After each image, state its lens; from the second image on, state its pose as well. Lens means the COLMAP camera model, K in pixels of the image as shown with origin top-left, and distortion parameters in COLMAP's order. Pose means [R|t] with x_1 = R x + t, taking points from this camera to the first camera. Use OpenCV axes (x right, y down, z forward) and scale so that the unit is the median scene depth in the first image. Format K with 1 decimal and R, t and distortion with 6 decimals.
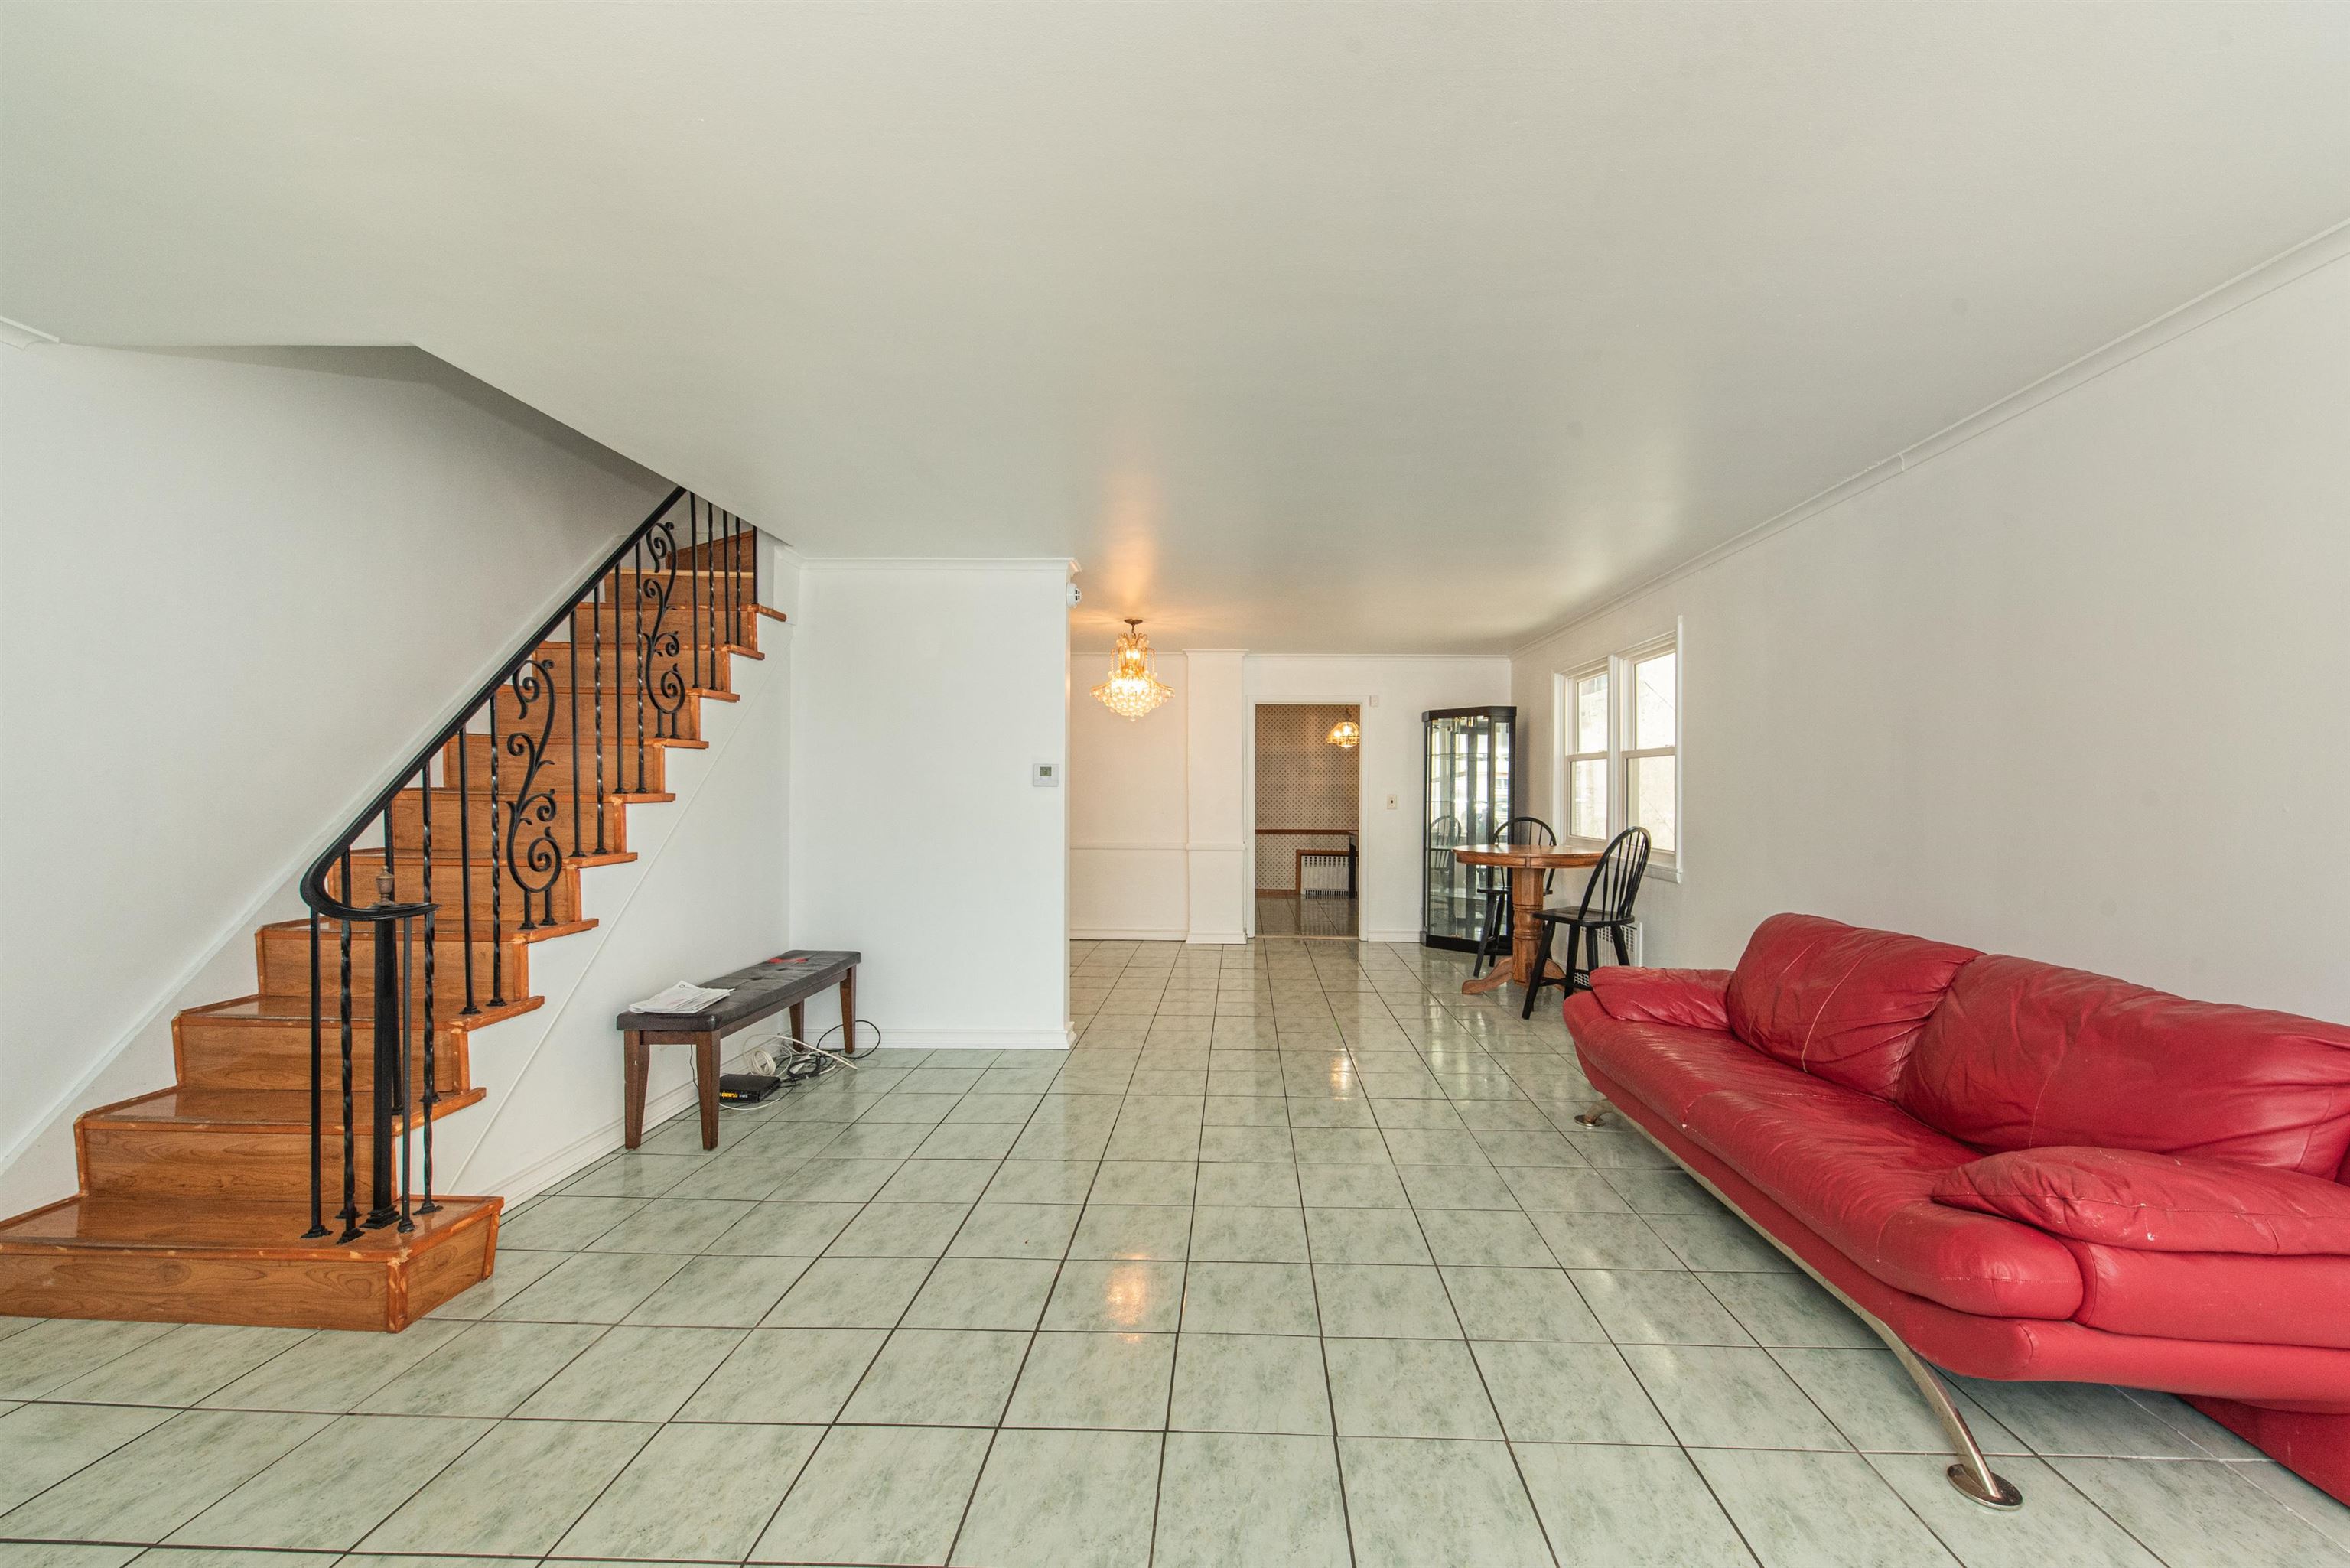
lens RADIAL K [[955.6, 0, 1180.1], [0, 955.6, 794.1], [0, 0, 1]] dist [-0.001008, -0.001351]
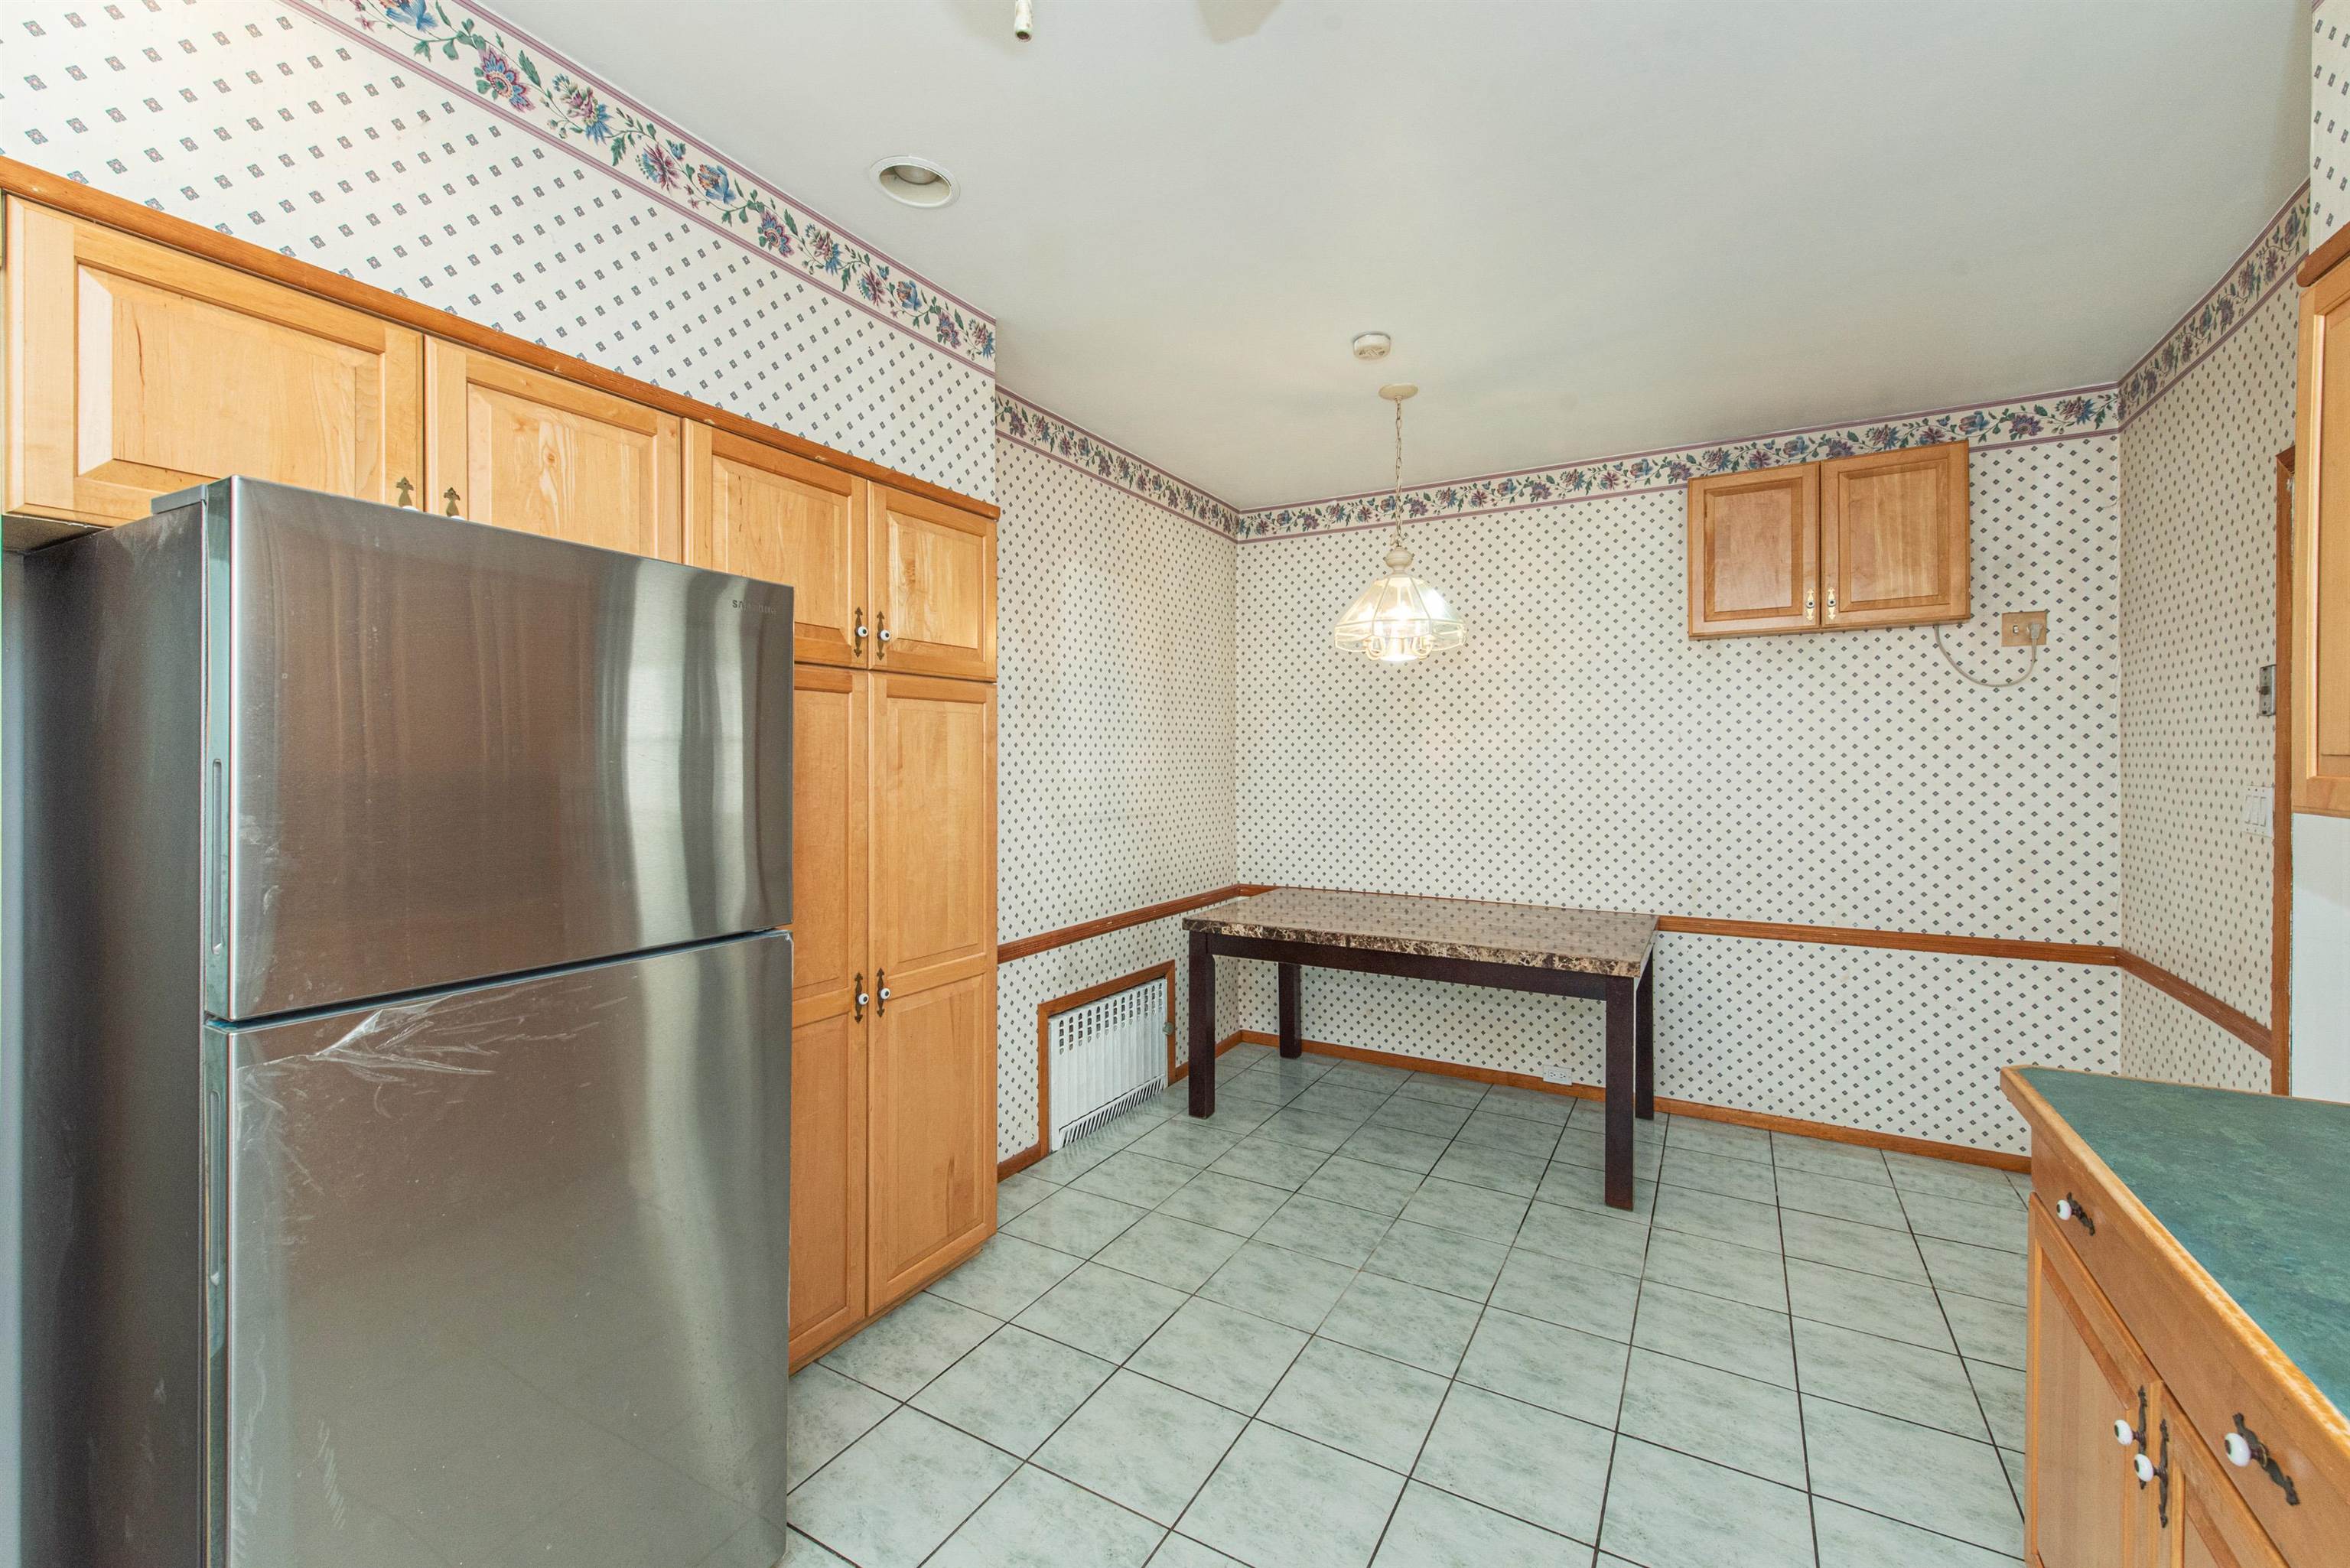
lens RADIAL K [[955.6, 0, 1177.8], [0, 955.6, 778.9], [0, 0, 1]] dist [-0.001008, -0.001351]
pose [[0.448890, -0.008303, 0.893548, -0.119317], [0.003563, 0.999966, 0.007502, -0.011868], [-0.893580, -0.000183, 0.448904, 0.834113]]
